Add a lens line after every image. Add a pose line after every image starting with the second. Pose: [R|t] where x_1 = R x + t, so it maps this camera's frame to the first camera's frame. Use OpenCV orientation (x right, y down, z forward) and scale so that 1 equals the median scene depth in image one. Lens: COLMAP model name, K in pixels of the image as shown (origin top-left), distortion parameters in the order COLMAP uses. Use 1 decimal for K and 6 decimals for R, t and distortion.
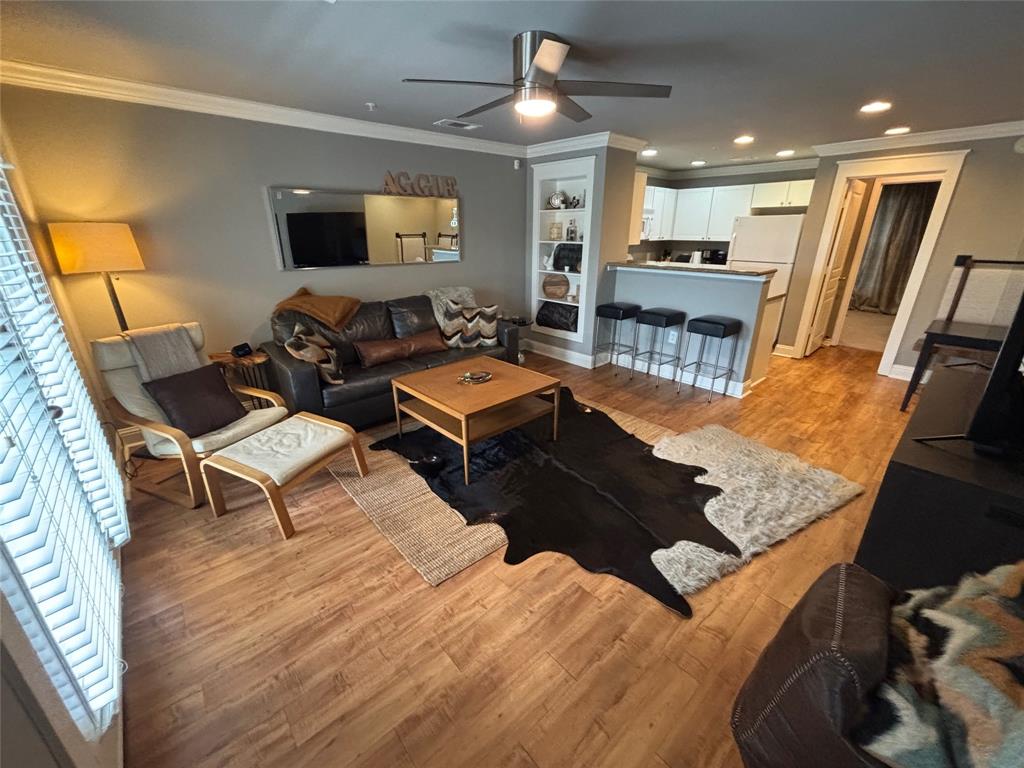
lens RADIAL K [[414.9, 0, 512.0], [0, 414.9, 384.0], [0, 0, 1]] dist [-0.001027, 0.000187]
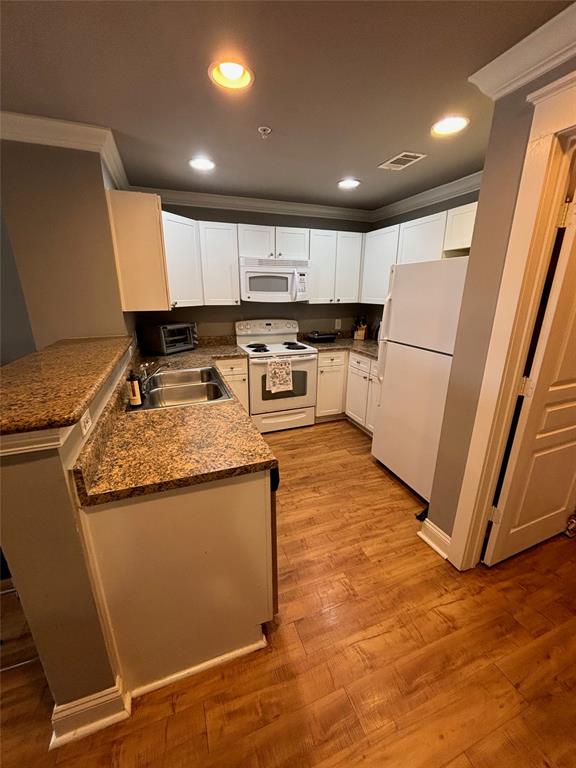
lens RADIAL K [[311.2, 0, 288.0], [0, 311.2, 384.0], [0, 0, 1]] dist [-0.001027, 0.000187]
pose [[0.931996, 0.107638, -0.346119, 0.815127], [-0.130999, 0.990372, -0.044749, -0.291972], [0.337970, 0.087047, 0.937123, 0.806796]]
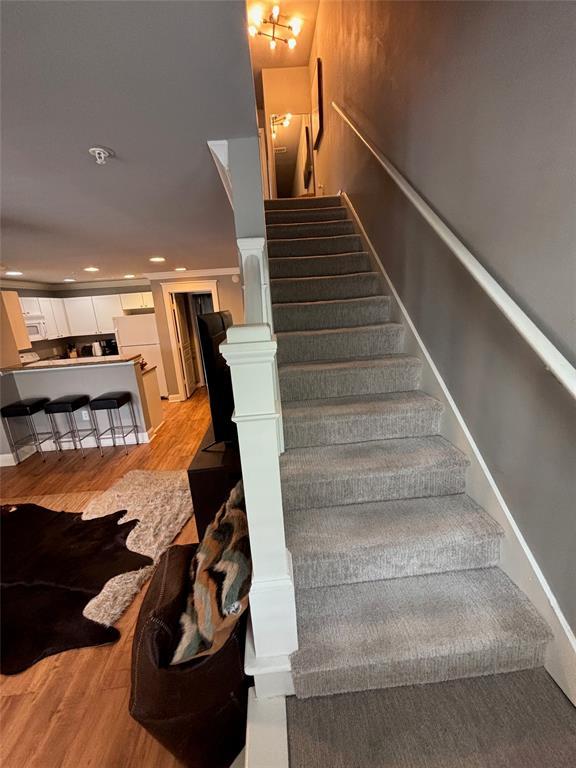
lens RADIAL K [[311.2, 0, 288.0], [0, 311.2, 384.0], [0, 0, 1]] dist [-0.001027, 0.000187]
pose [[0.620603, -0.238411, 0.747002, 0.094818], [0.336717, 0.941378, 0.020707, -0.016172], [-0.708148, 0.238677, 0.664499, -0.097086]]
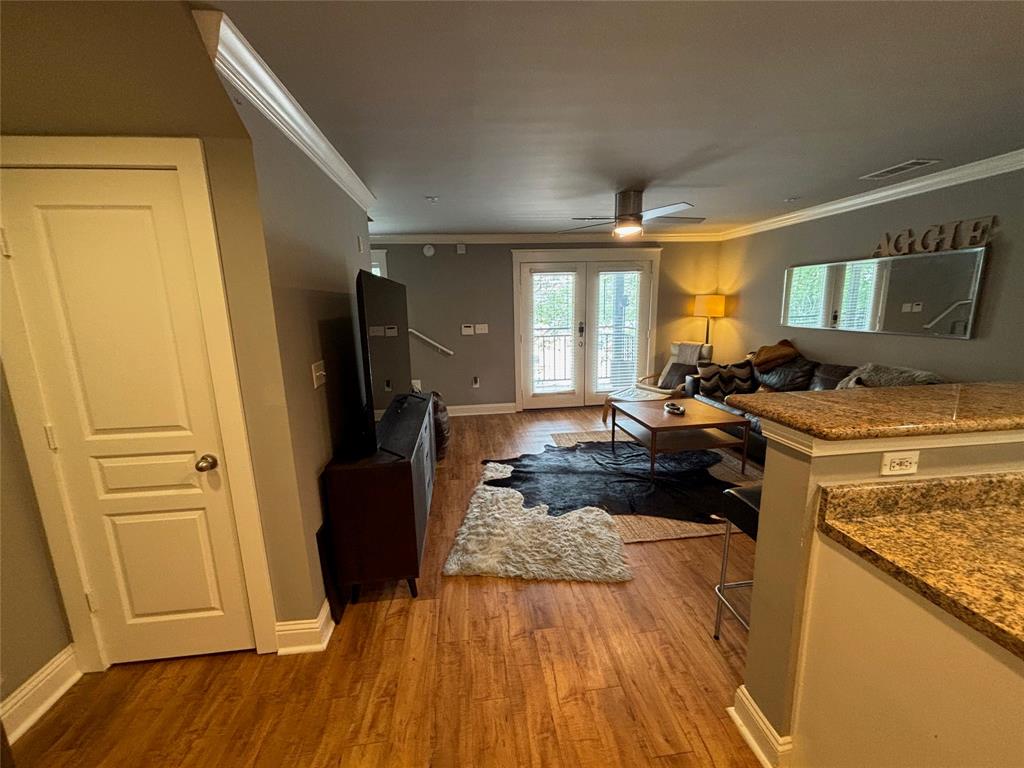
lens RADIAL K [[414.9, 0, 512.0], [0, 414.9, 384.0], [0, 0, 1]] dist [-0.001027, 0.000187]
pose [[-0.582369, 0.167547, -0.795471, 0.909322], [-0.263395, 0.886852, 0.379628, -0.324976], [0.769070, 0.430607, -0.472343, 0.879296]]
